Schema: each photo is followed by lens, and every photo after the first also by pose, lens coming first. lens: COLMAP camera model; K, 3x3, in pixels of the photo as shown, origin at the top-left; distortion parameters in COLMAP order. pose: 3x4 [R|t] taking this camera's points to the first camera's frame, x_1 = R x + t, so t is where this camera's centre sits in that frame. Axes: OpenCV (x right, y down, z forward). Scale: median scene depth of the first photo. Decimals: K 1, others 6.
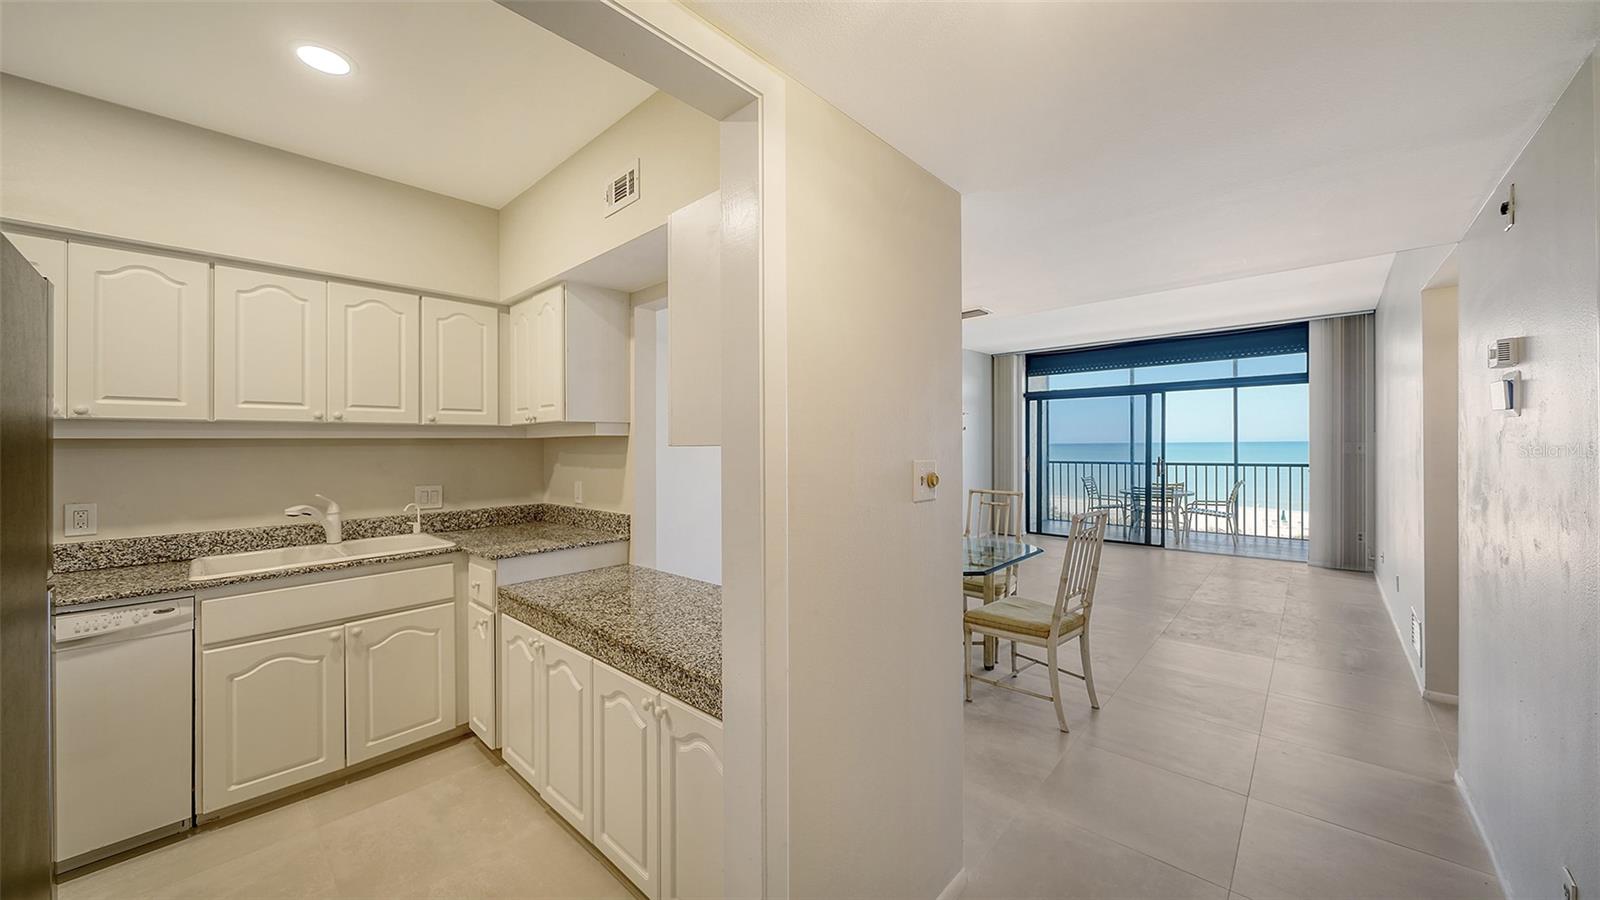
lens RADIAL K [[564.8, 0, 788.4], [0, 564.8, 447.5], [0, 0, 1]] dist [-0.001237, -0.000779]
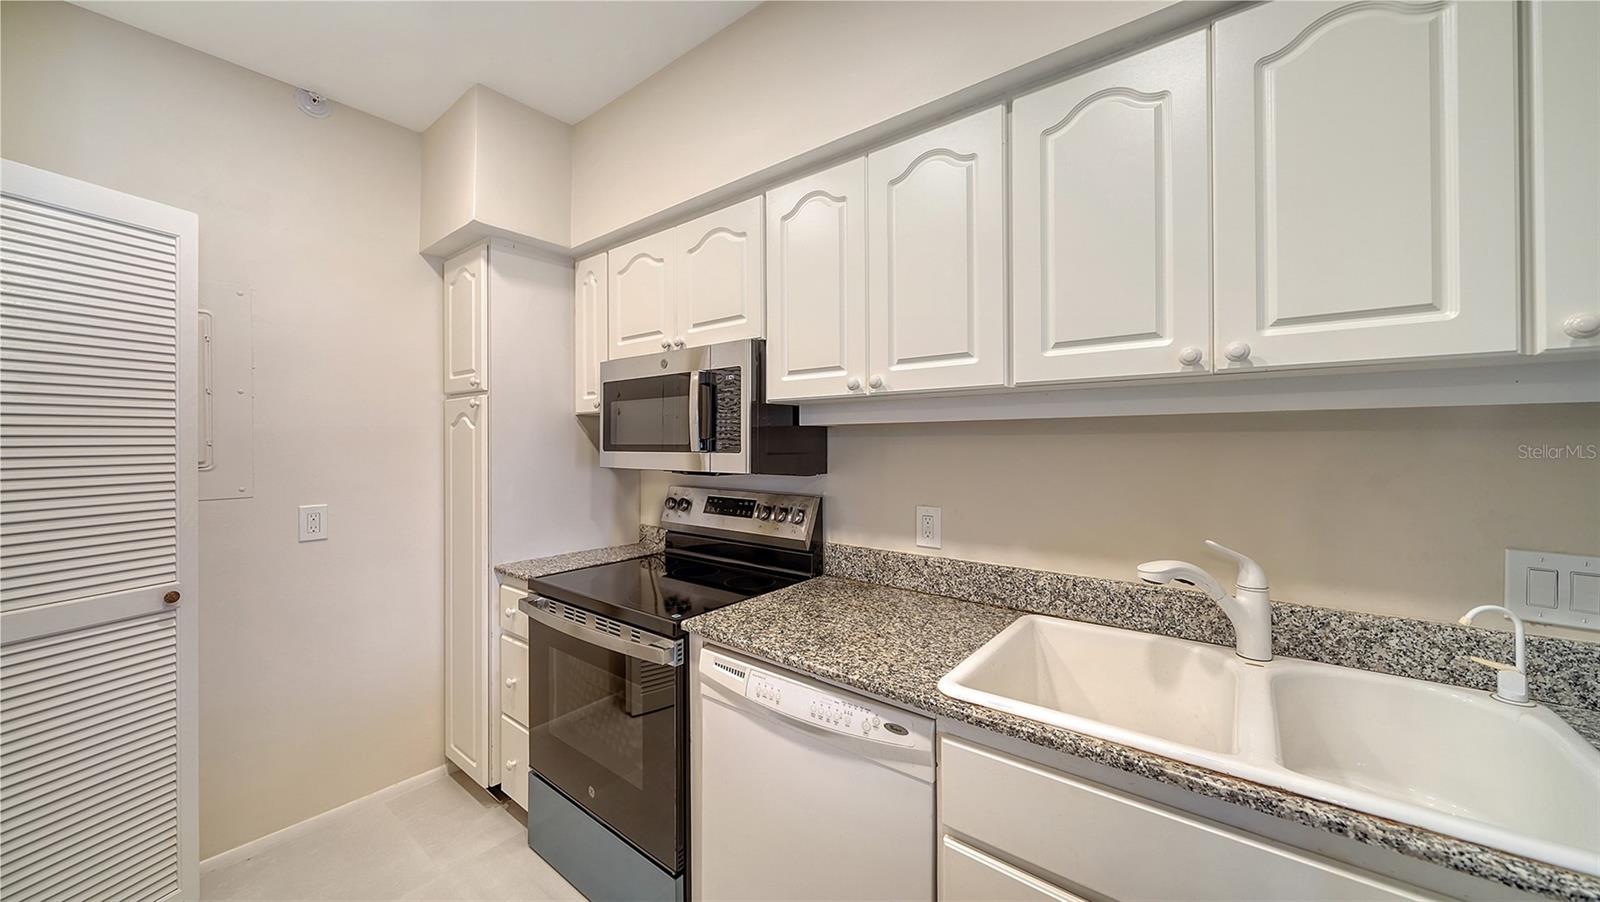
lens RADIAL K [[562.5, 0, 795.5], [0, 562.5, 435.6], [0, 0, 1]] dist [-0.000453, -0.000444]
pose [[0.086769, 0.000679, -0.996228, -0.181519], [-0.001126, 0.999999, 0.000583, 0.000398], [0.996228, 0.001071, 0.086770, 0.273339]]
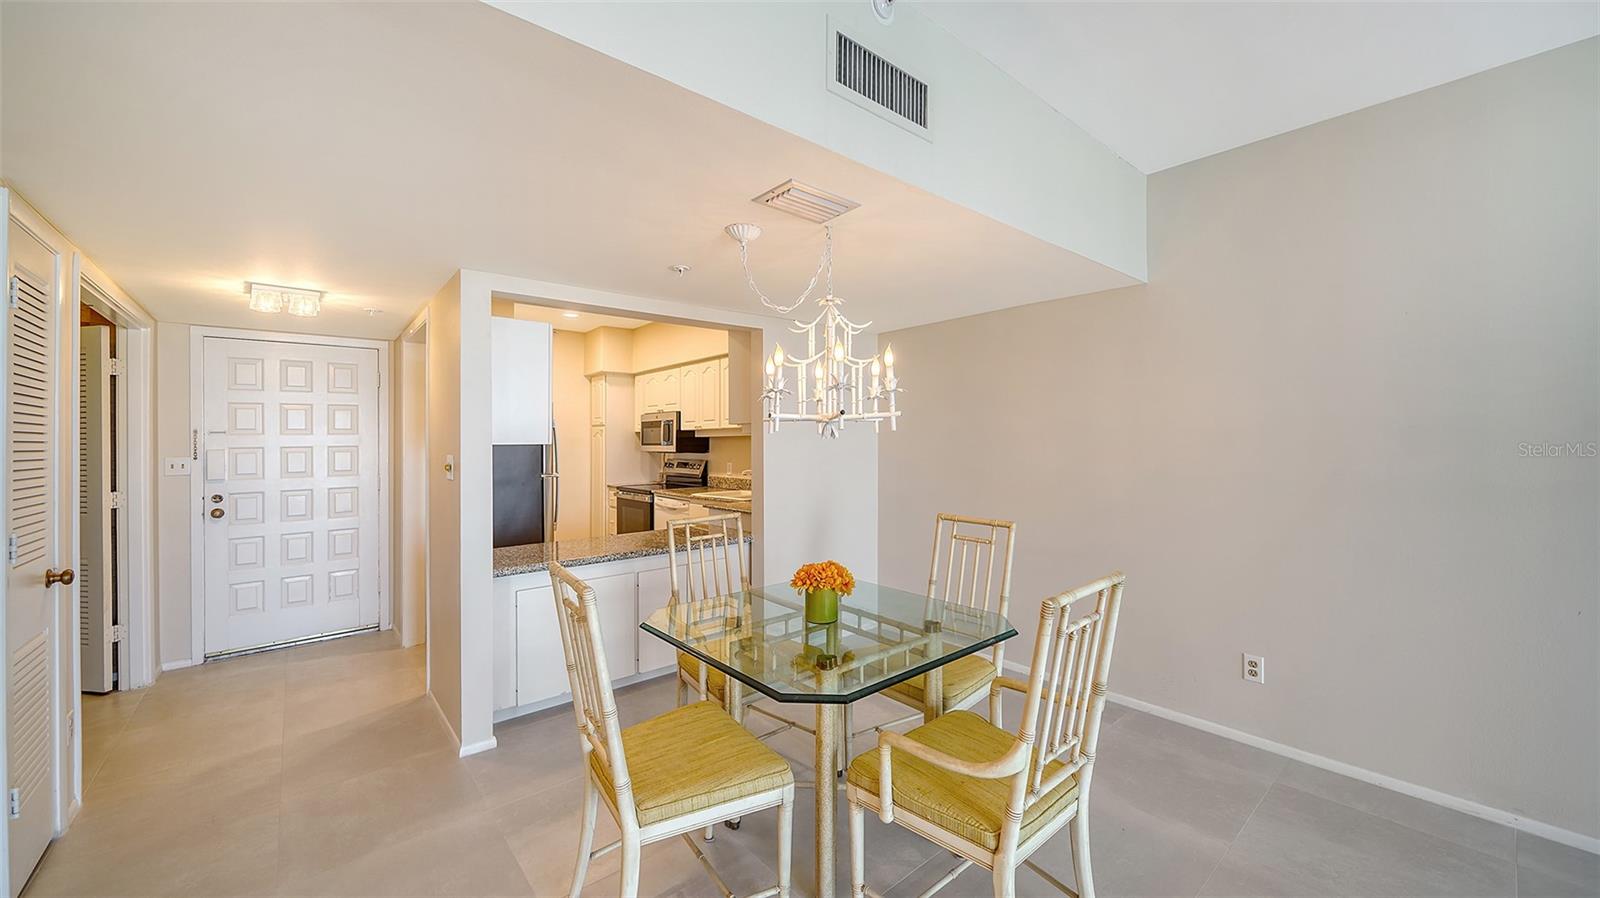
lens RADIAL K [[596.8, 0, 799.5], [0, 596.8, 436.5], [0, 0, 1]] dist [-0.003224, -0.000932]
pose [[-0.109811, 0.006956, -0.993928, 0.501000], [0.001732, 0.999975, 0.006807, -0.012344], [0.993951, -0.000974, -0.109821, 0.586994]]
